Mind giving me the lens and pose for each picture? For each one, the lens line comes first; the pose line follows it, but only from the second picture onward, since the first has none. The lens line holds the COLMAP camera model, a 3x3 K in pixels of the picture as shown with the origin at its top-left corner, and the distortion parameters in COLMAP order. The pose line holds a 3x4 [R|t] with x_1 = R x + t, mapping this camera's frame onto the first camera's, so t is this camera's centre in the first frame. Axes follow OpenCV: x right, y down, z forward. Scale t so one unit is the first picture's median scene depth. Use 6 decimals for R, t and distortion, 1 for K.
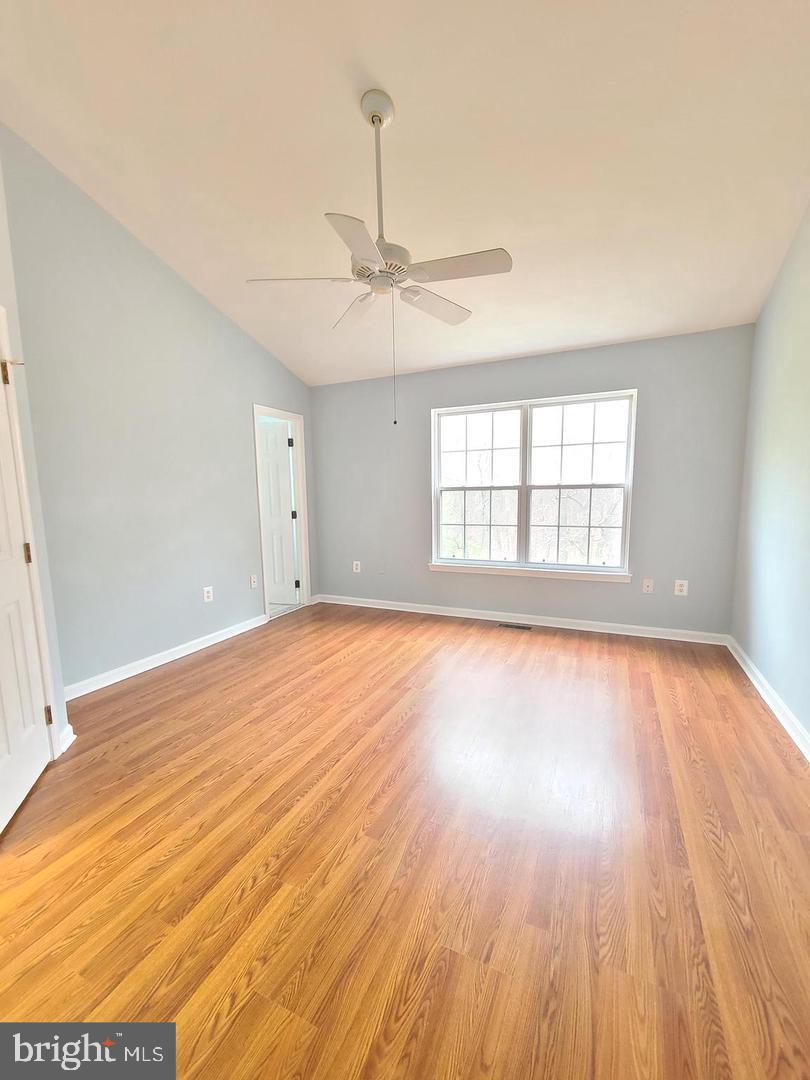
lens RADIAL K [[439.2, 0, 404.0], [0, 439.2, 550.2], [0, 0, 1]] dist [-0.000244, -0.001675]
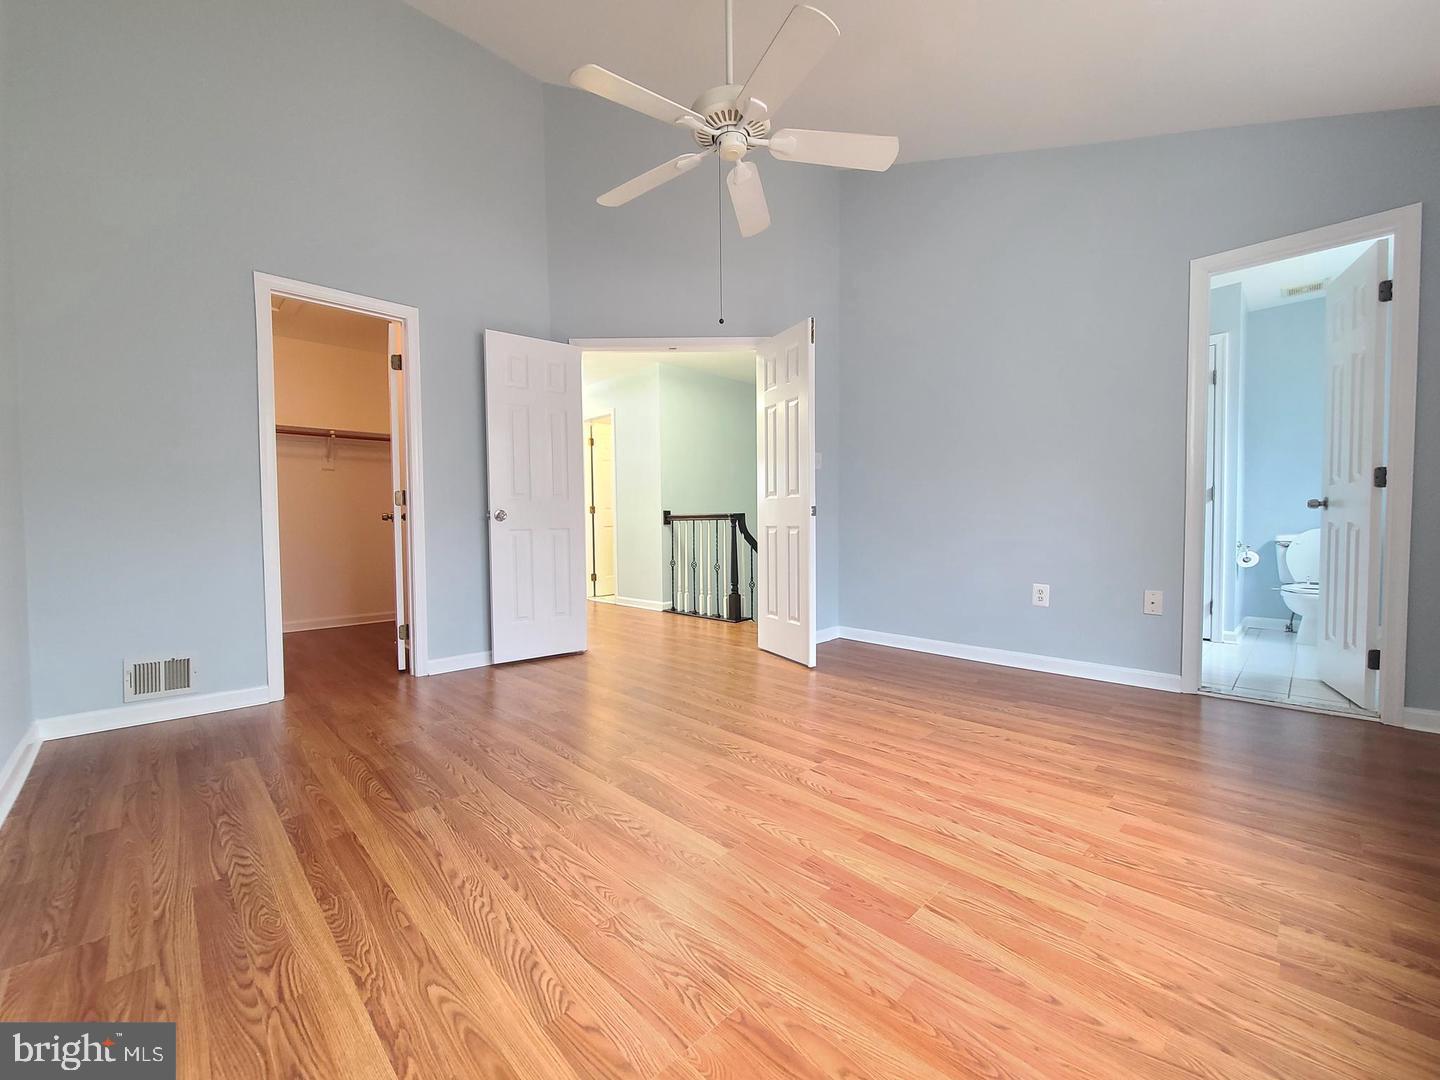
lens RADIAL K [[585.5, 0, 732.7], [0, 585.5, 539.8], [0, 0, 1]] dist [-0.000244, -0.001675]
pose [[-0.341690, 0.049142, -0.938527, 0.555293], [-0.113384, 0.989182, 0.093074, -0.013281], [0.932948, 0.138216, -0.332422, 0.845192]]
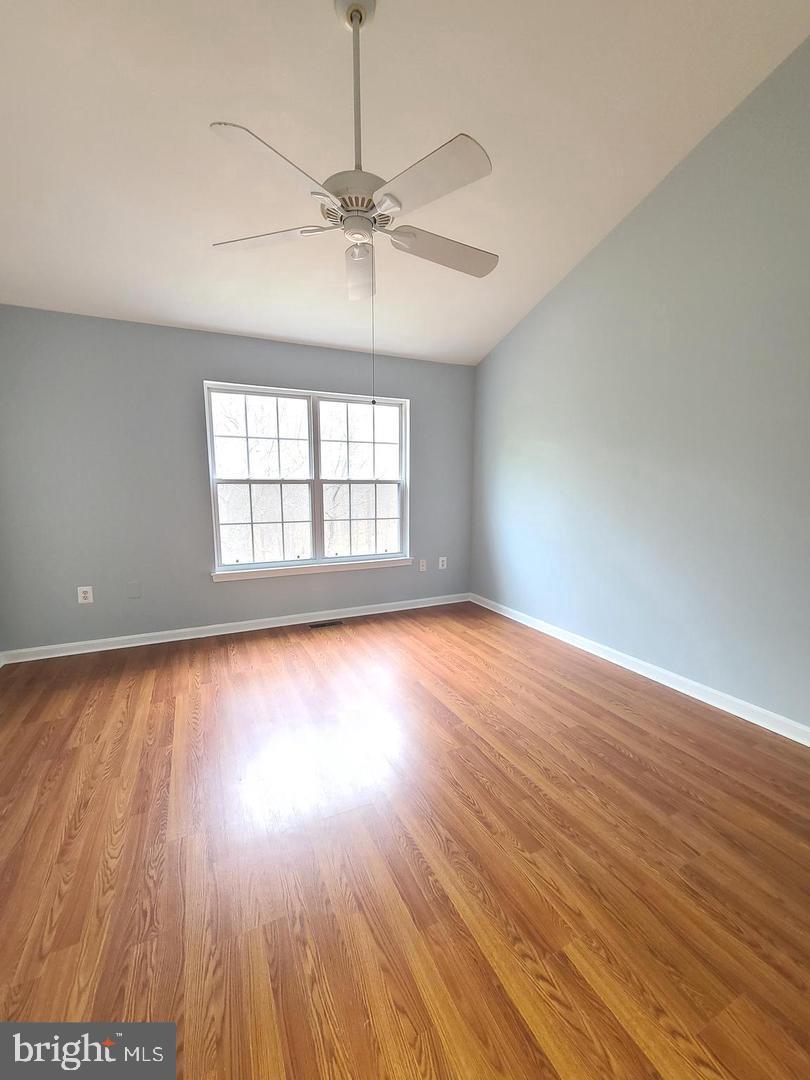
lens RADIAL K [[439.2, 0, 404.0], [0, 439.2, 550.2], [0, 0, 1]] dist [-0.000244, -0.001675]
pose [[0.632972, -0.098904, 0.767831, -0.400350], [0.090855, 0.994442, 0.053197, -0.028543], [-0.768825, 0.036089, 0.638440, 0.259033]]
